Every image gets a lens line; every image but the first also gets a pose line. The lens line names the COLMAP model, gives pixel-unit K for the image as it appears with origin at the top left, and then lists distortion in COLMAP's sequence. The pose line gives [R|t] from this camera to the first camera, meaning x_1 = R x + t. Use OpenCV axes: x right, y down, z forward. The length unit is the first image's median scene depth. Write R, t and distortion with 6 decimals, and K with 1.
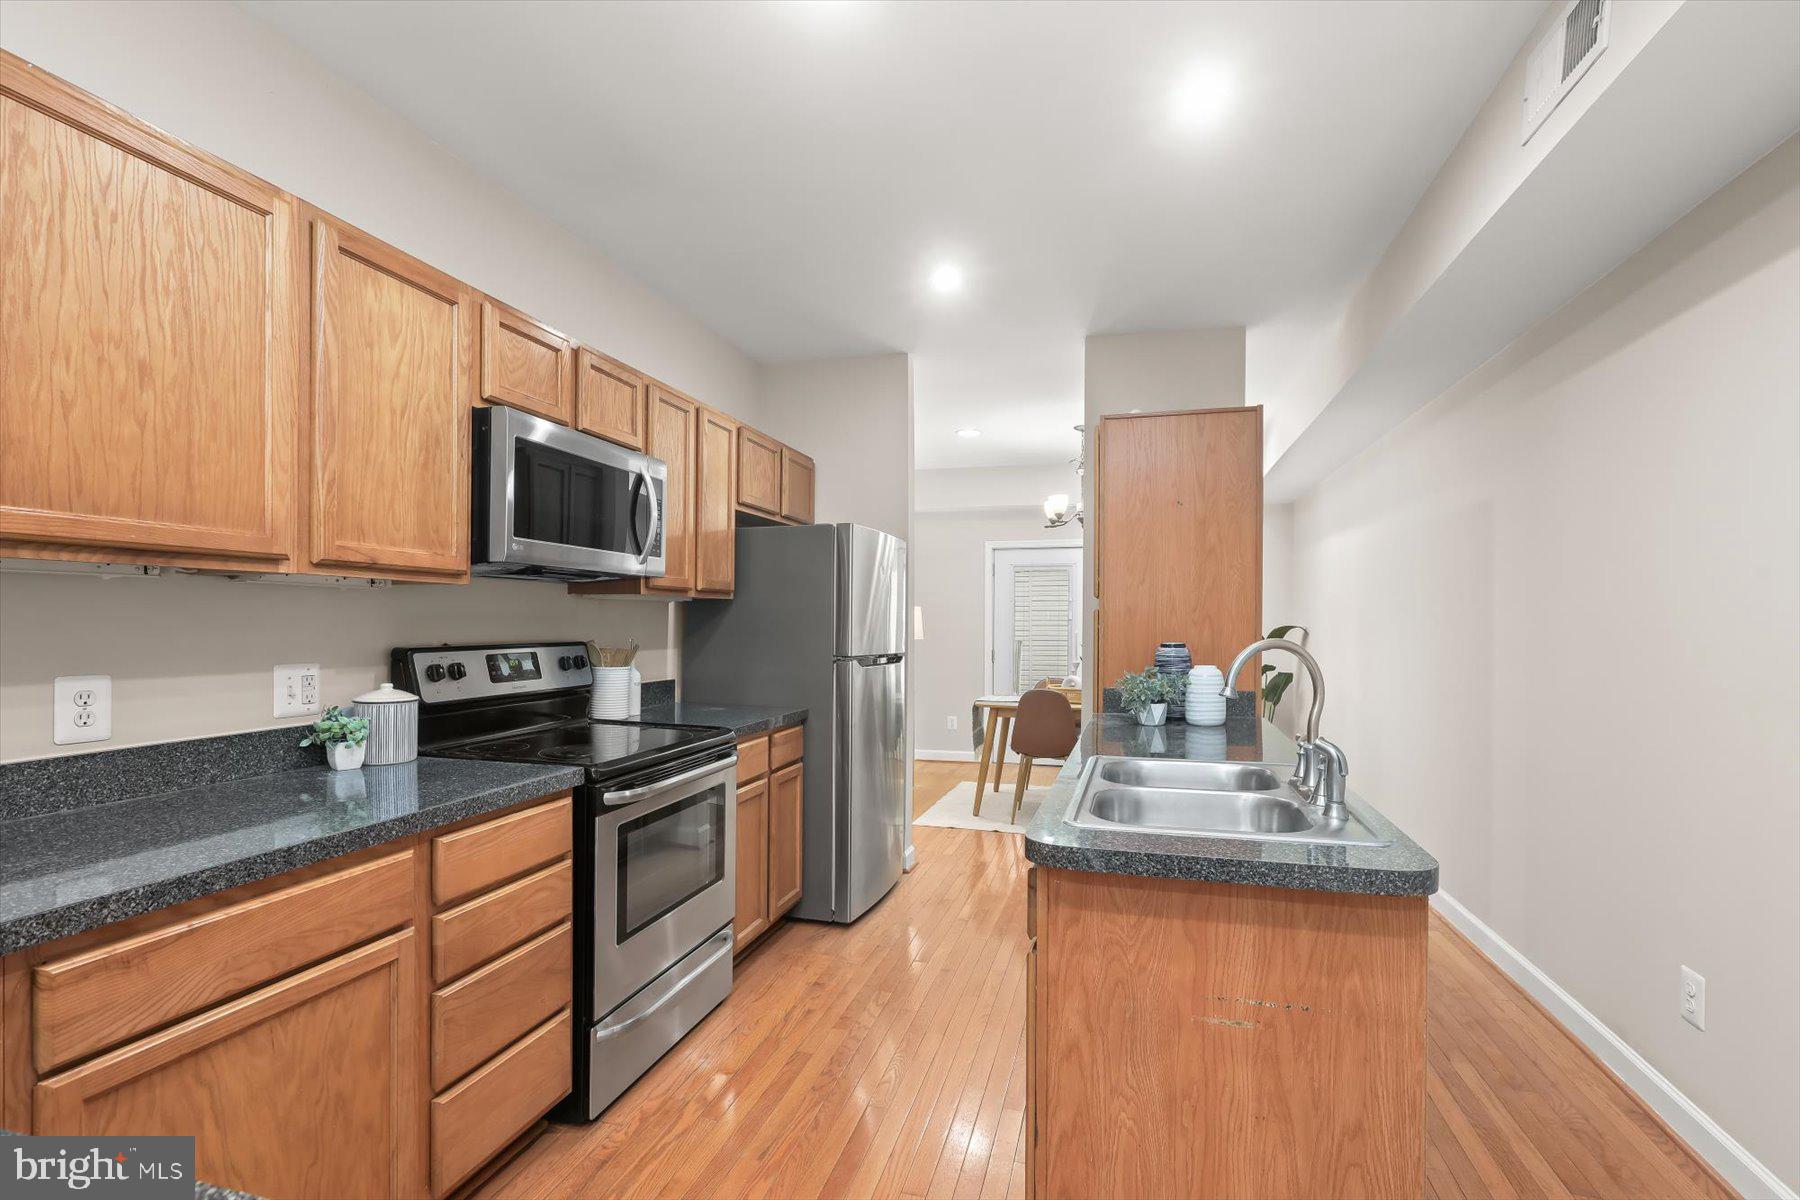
lens RADIAL K [[843.3, 0, 900.9], [0, 843.3, 621.8], [0, 0, 1]] dist [0.001909, 0.001819]
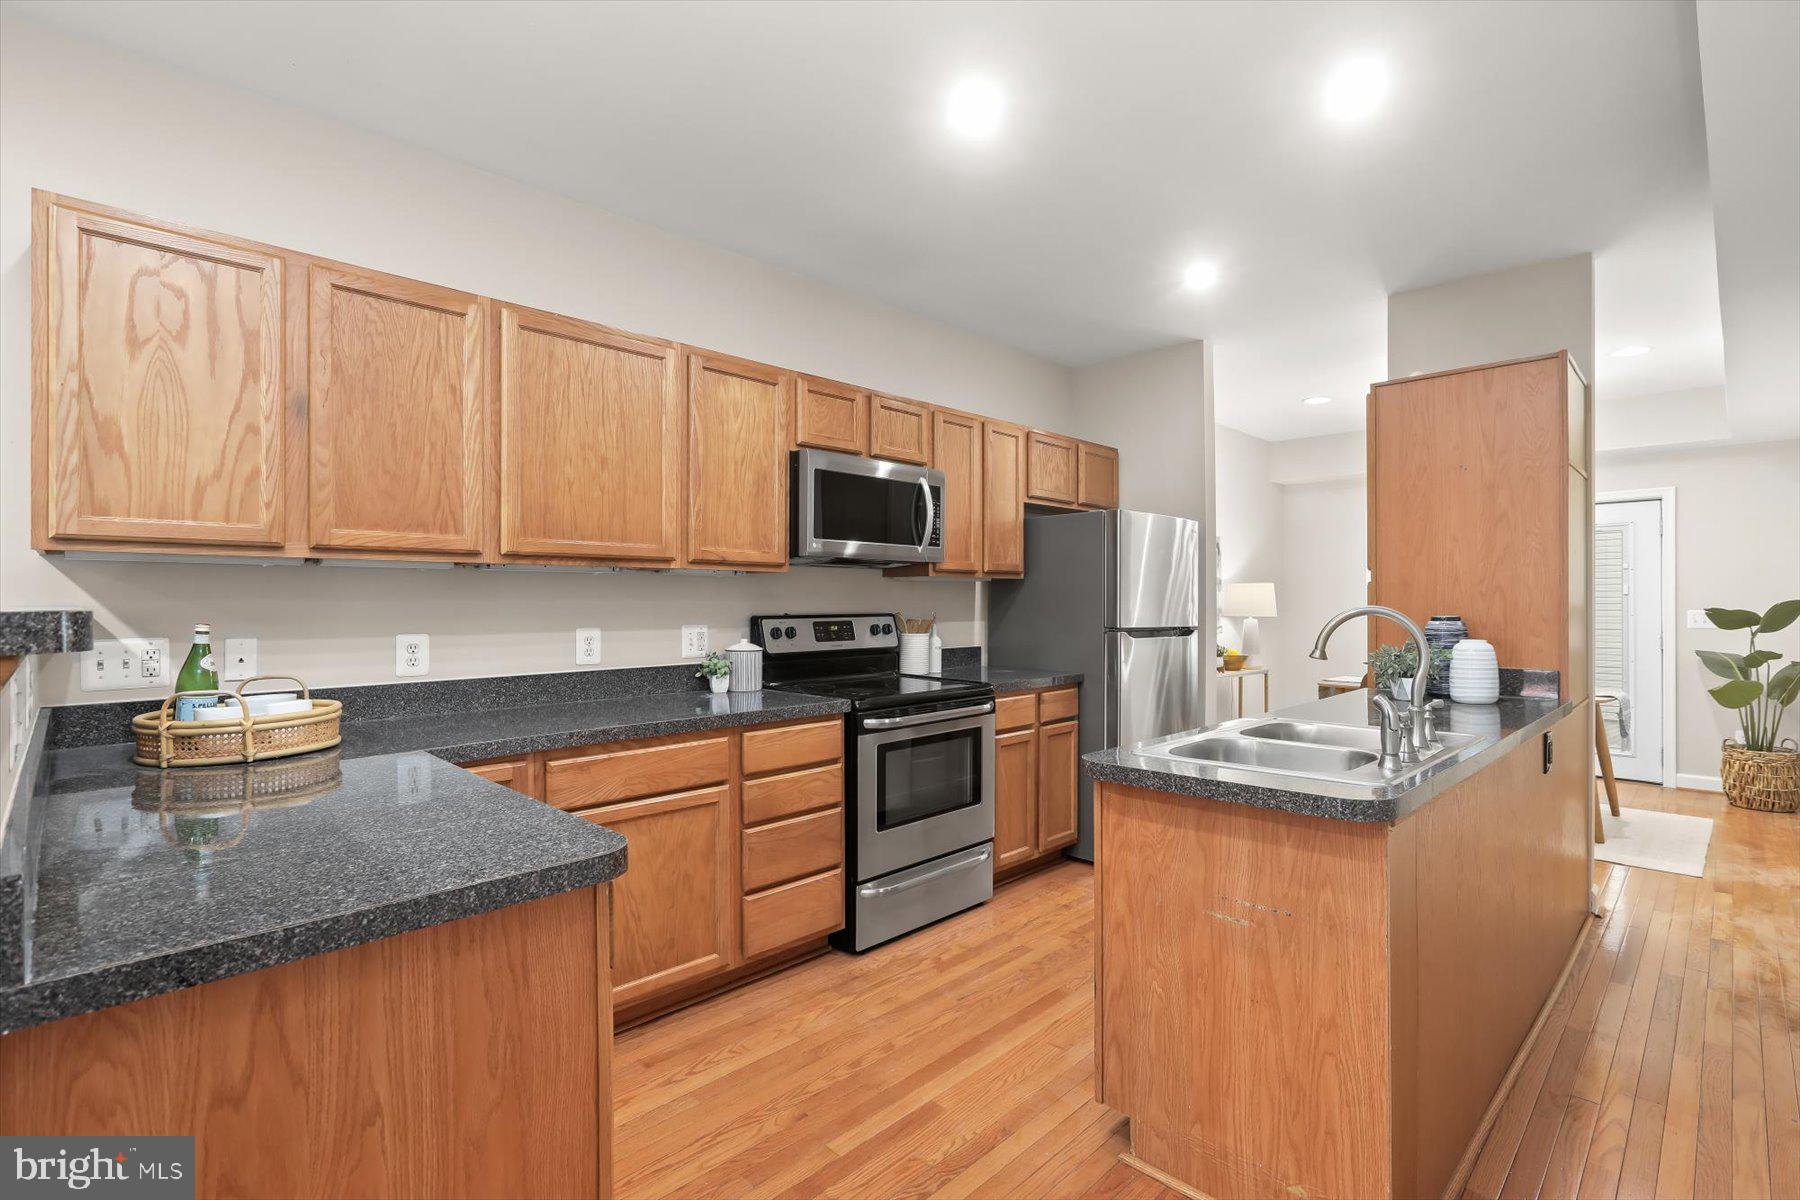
lens RADIAL K [[855.5, 0, 894.0], [0, 855.5, 595.5], [0, 0, 1]] dist [-0.001615, 0.000920]
pose [[0.871239, -0.009897, -0.490759, 0.375552], [0.005767, 0.999934, -0.009927, 0.011951], [0.490824, 0.005819, 0.871239, -0.205353]]
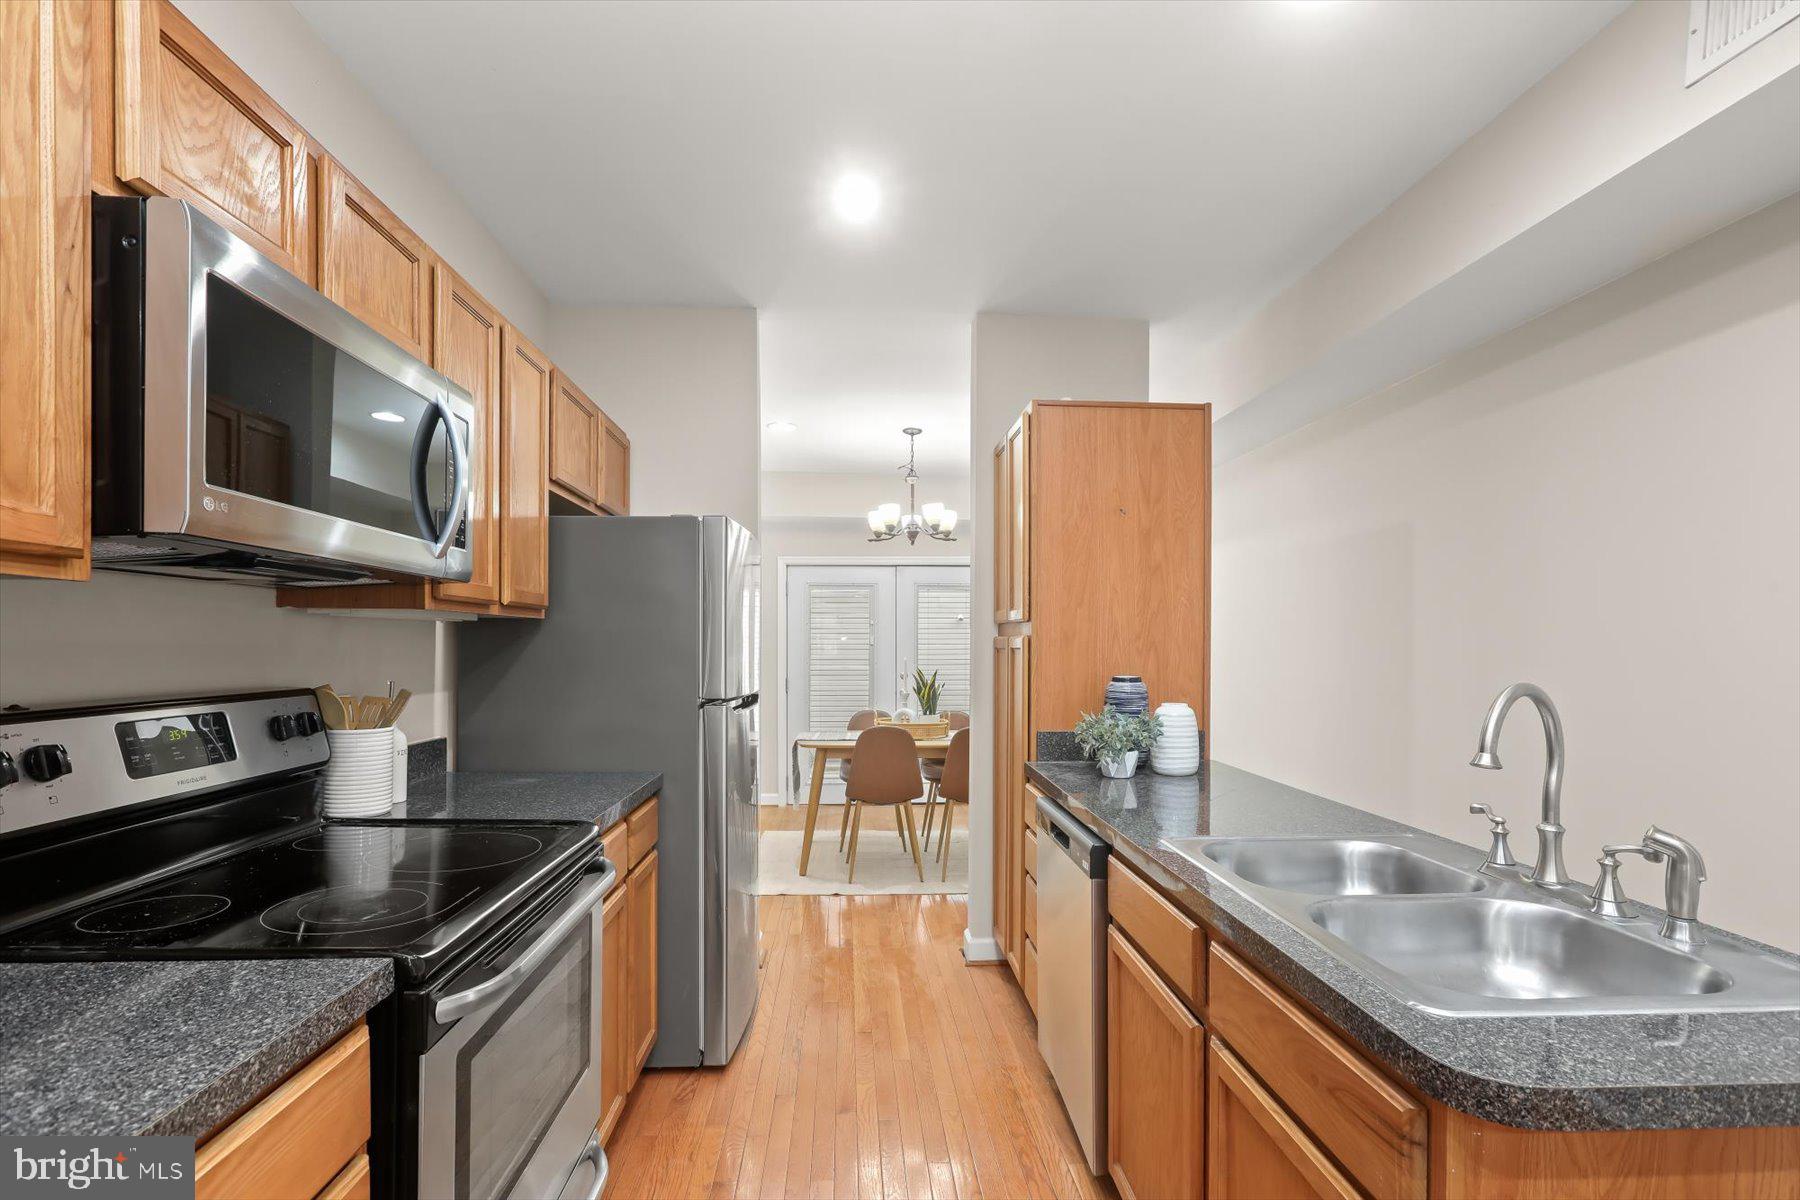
lens RADIAL K [[846.2, 0, 902.1], [0, 846.2, 648.3], [0, 0, 1]] dist [0.011499, -0.000148]
pose [[0.945771, -0.001236, 0.324831, -0.242903], [-0.000297, 0.999989, 0.004670, -0.009975], [-0.324833, -0.004513, 0.945761, 0.414669]]
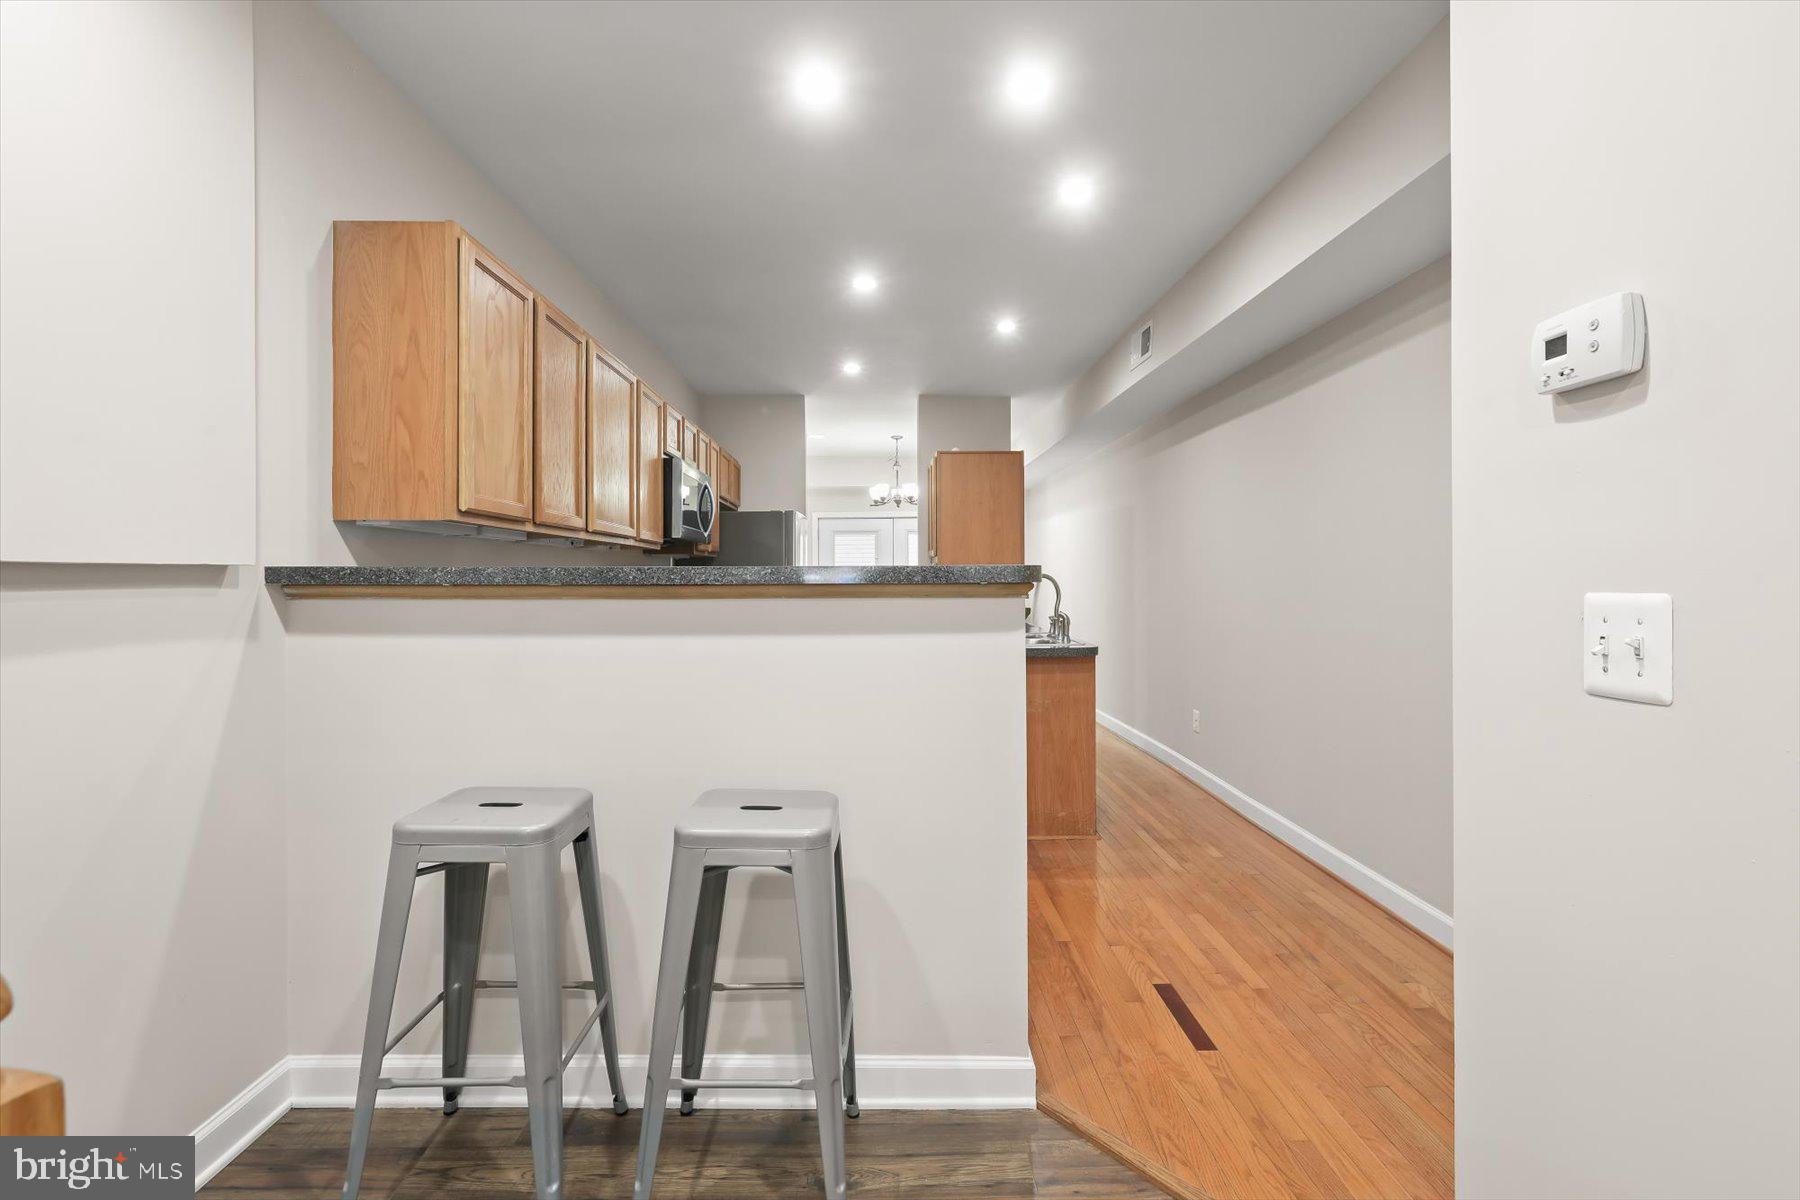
lens RADIAL K [[834.8, 0, 889.9], [0, 834.8, 577.3], [0, 0, 1]] dist [0.000024, 0.000020]
pose [[0.959550, -0.007587, 0.281437, -0.541387], [0.008263, 0.999965, -0.001214, 0.025281], [-0.281418, 0.003490, 0.959579, -0.977492]]
